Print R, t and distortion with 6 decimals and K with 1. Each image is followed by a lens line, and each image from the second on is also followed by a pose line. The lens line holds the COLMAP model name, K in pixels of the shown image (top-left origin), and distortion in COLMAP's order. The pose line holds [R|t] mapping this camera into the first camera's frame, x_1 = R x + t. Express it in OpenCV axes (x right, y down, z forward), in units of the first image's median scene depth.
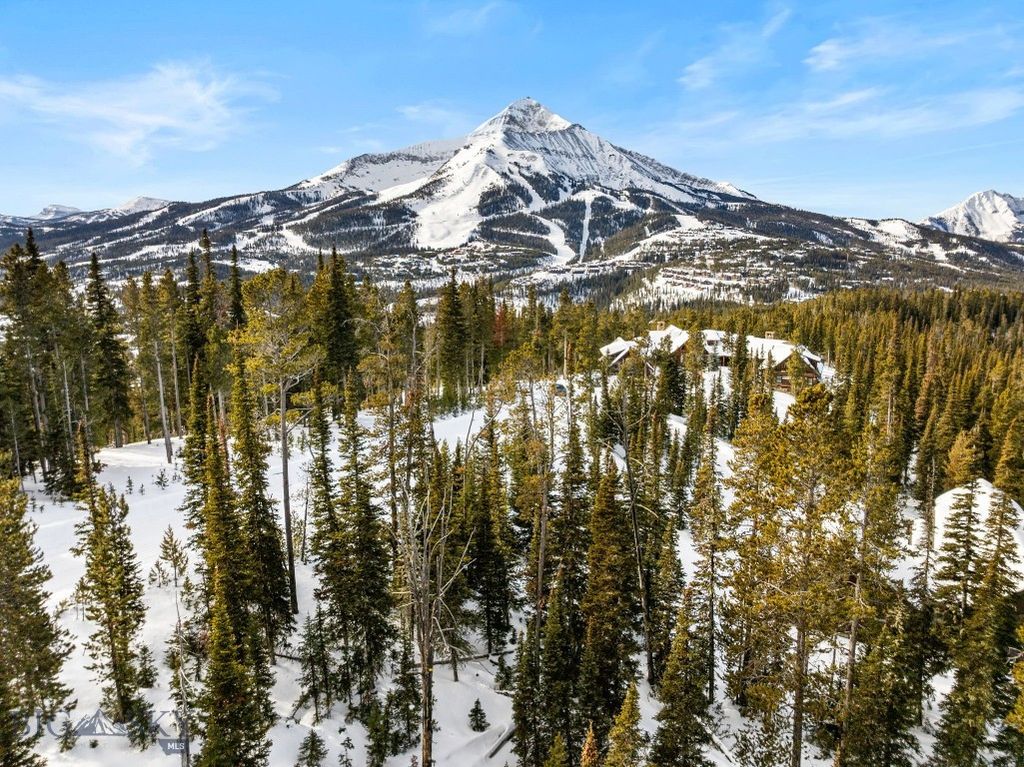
lens RADIAL K [[730.3, 0, 513.8], [0, 730.3, 386.3], [0, 0, 1]] dist [-0.027966, 0.005948]
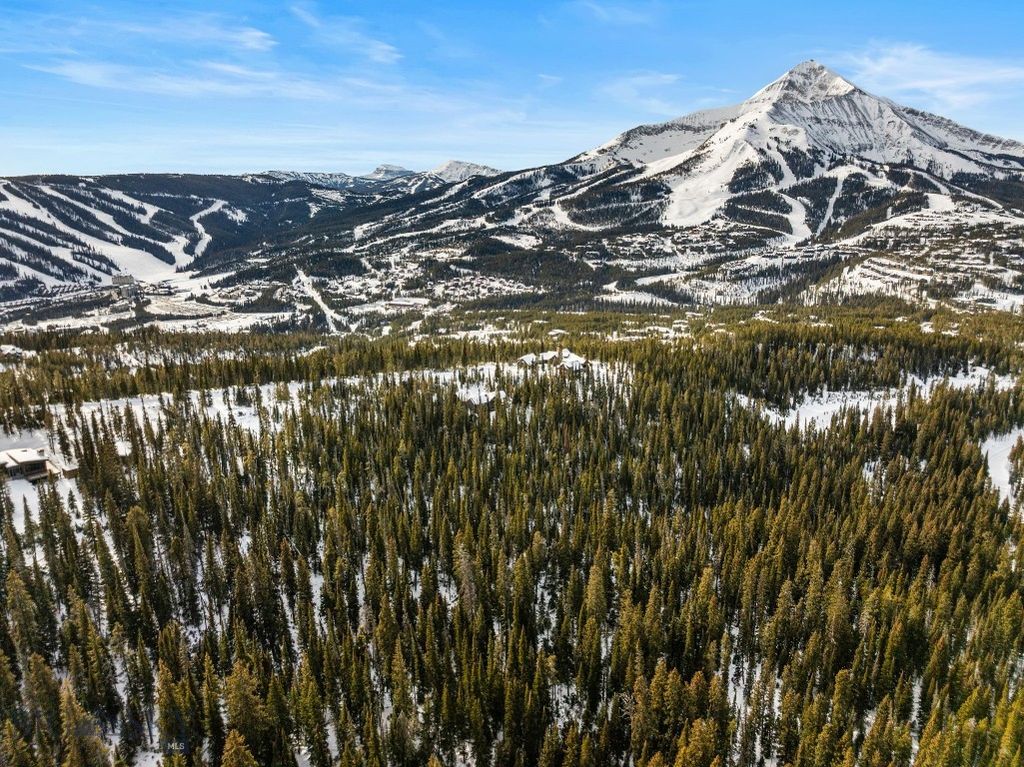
lens RADIAL K [[737.7, 0, 510.3], [0, 737.7, 382.9], [0, 0, 1]] dist [-0.039281, 0.014142]
pose [[0.923763, 0.092869, -0.371532, 0.079314], [-0.071029, 0.994867, 0.072077, -0.010323], [0.376319, -0.040193, 0.925618, -0.125332]]
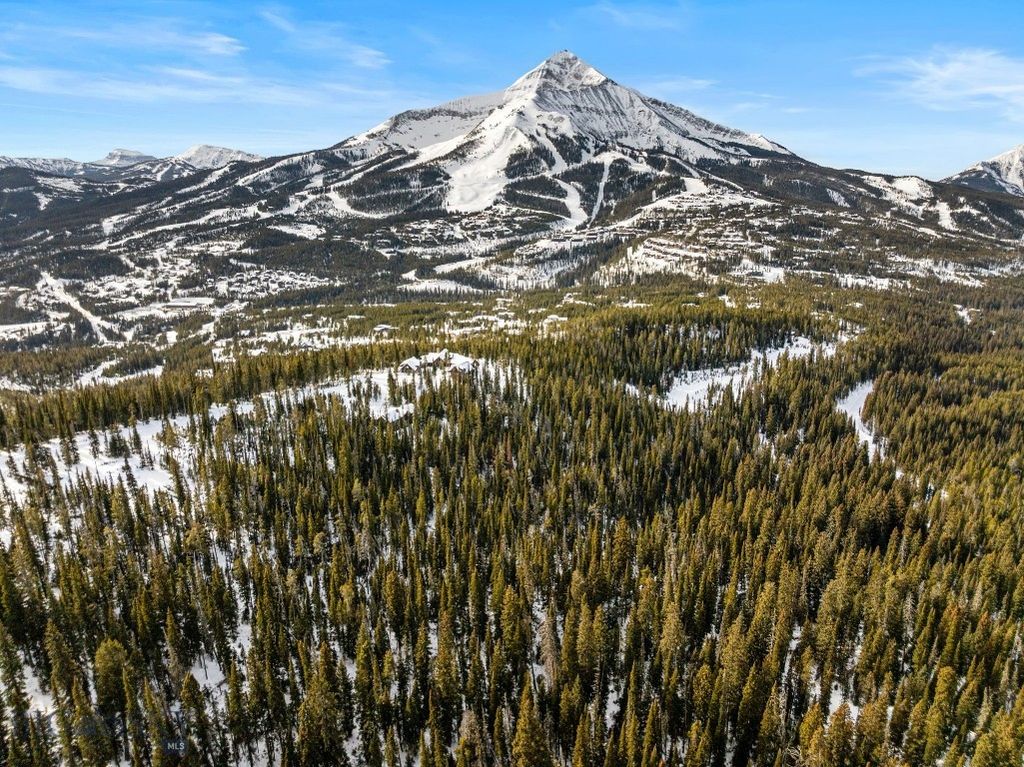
lens RADIAL K [[737.7, 0, 514.9], [0, 737.7, 389.0], [0, 0, 1]] dist [-0.039281, 0.014142]
pose [[0.997311, 0.016708, -0.071352, 0.048155], [-0.010592, 0.996303, 0.085255, -0.012142], [0.072513, -0.084270, 0.993801, -0.118595]]
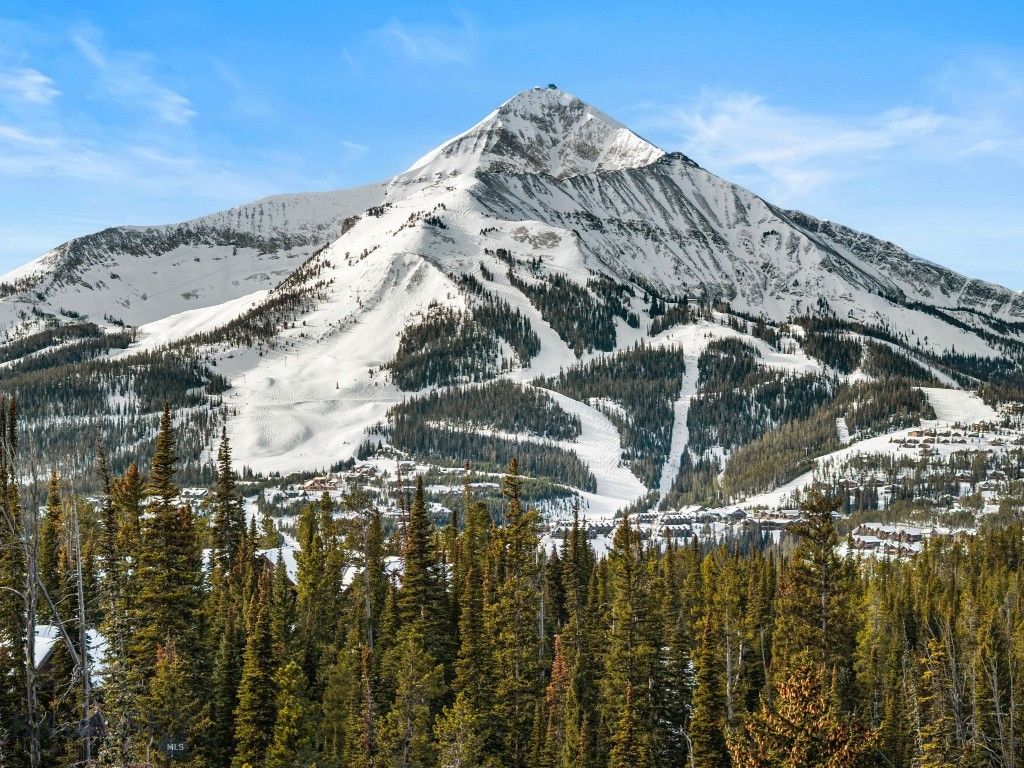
lens RADIAL K [[2090.4, 0, 508.5], [0, 2090.4, 388.0], [0, 0, 1]] dist [-0.092901, 0.000000]
pose [[0.999833, 0.003728, -0.017912, 0.027933], [-0.007781, 0.972716, -0.231869, 0.009374], [0.016559, 0.231969, 0.972582, -0.024347]]
